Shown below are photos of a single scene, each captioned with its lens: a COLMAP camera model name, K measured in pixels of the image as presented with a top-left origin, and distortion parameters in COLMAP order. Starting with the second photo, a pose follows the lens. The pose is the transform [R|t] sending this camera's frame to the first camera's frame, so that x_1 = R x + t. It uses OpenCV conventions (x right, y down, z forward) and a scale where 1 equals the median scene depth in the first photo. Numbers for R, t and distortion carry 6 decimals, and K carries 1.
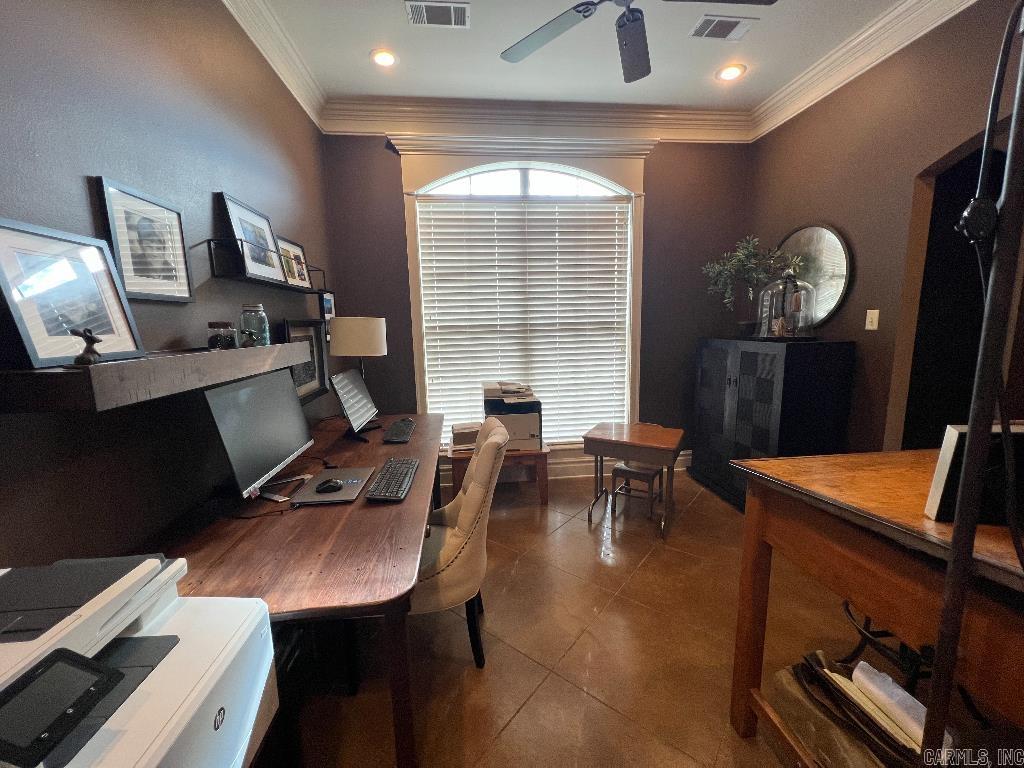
lens RADIAL K [[410.8, 0, 512.1], [0, 410.8, 386.4], [0, 0, 1]] dist [-0.002215, 0.000211]
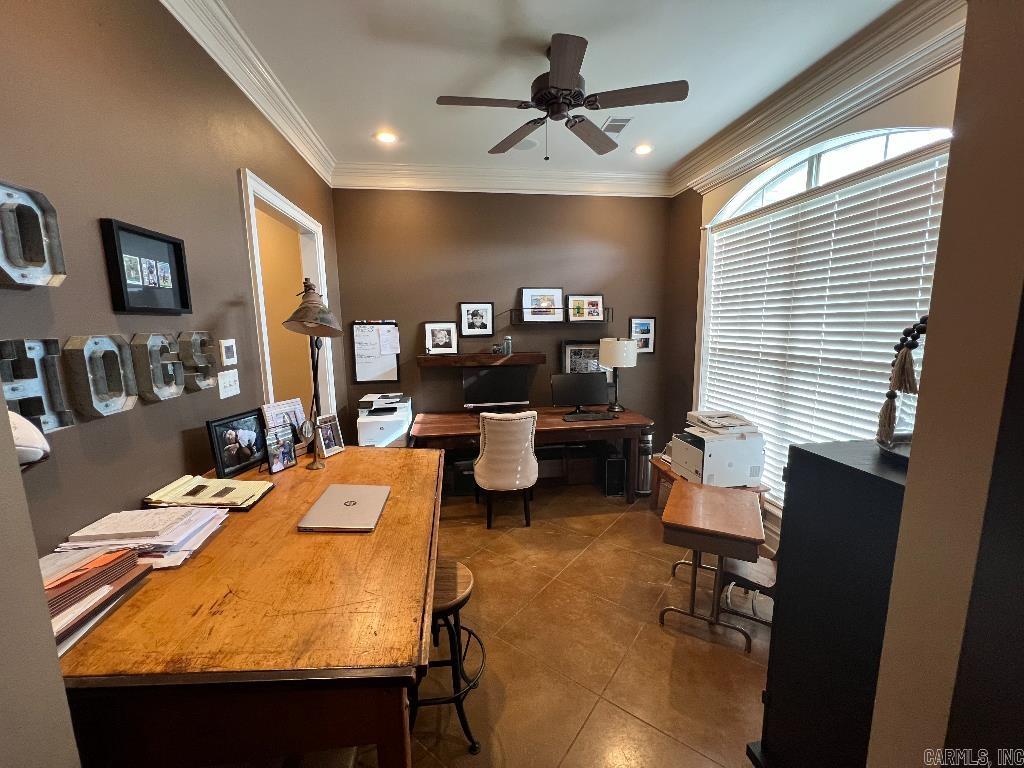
lens RADIAL K [[410.8, 0, 512.1], [0, 410.8, 386.4], [0, 0, 1]] dist [-0.002215, 0.000211]
pose [[0.026410, 0.170464, -0.985010, 1.078454], [-0.141104, 0.976124, 0.165143, -0.192384], [0.989642, 0.134628, 0.049832, 0.578382]]
